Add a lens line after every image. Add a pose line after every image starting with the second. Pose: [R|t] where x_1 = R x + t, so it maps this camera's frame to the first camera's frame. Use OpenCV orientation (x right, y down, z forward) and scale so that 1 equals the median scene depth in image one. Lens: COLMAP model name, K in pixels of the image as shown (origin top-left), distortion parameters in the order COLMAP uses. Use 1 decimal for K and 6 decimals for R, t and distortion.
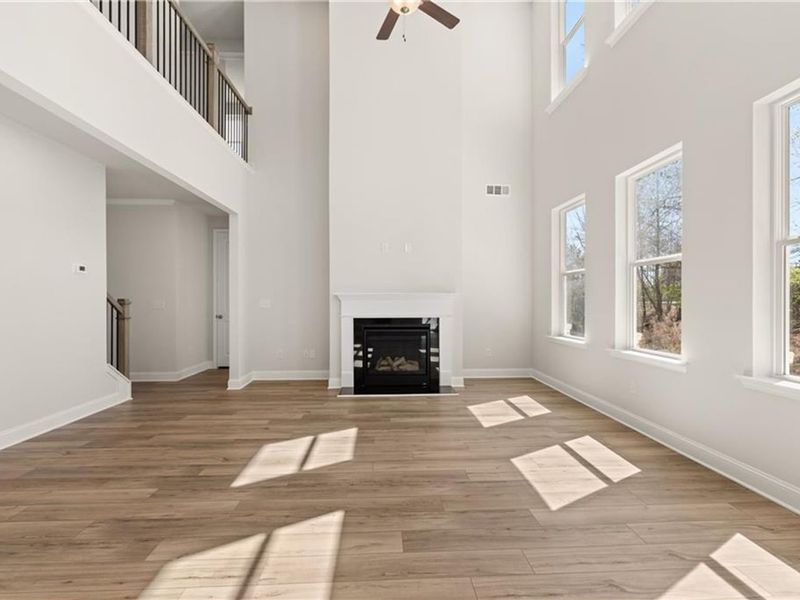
lens RADIAL K [[386.8, 0, 398.1], [0, 386.8, 300.3], [0, 0, 1]] dist [-0.003565, 0.001141]
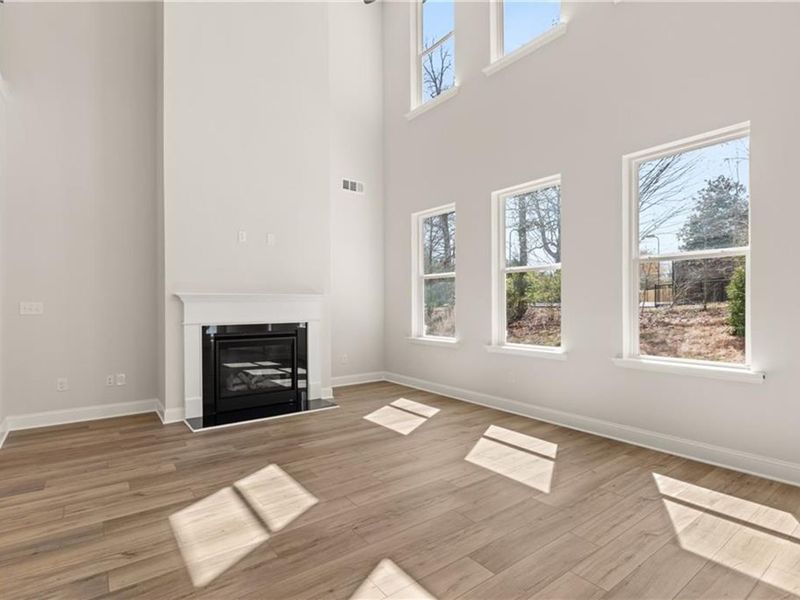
lens RADIAL K [[418.0, 0, 395.7], [0, 418.0, 302.1], [0, 0, 1]] dist [-0.000210, -0.000433]
pose [[0.830304, -0.000051, 0.557311, -0.351617], [0.001490, 0.999997, -0.002128, 0.001985], [-0.557309, 0.002597, 0.830301, 0.143910]]
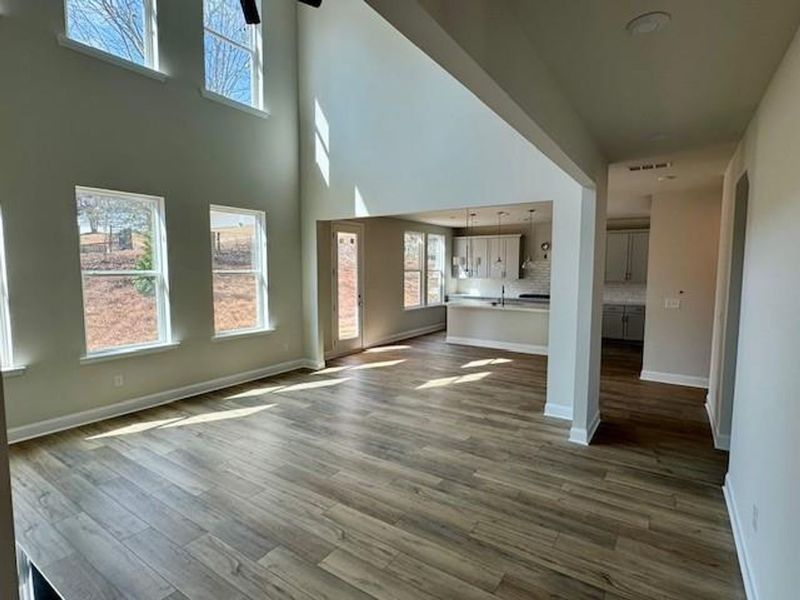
lens RADIAL K [[418.0, 0, 398.1], [0, 418.0, 299.8], [0, 0, 1]] dist [-0.000210, -0.000433]
pose [[-0.806348, -0.047313, 0.589545, -0.762564], [-0.000940, 0.996896, 0.078719, -0.114452], [-0.591440, 0.062921, -0.803890, 1.397426]]
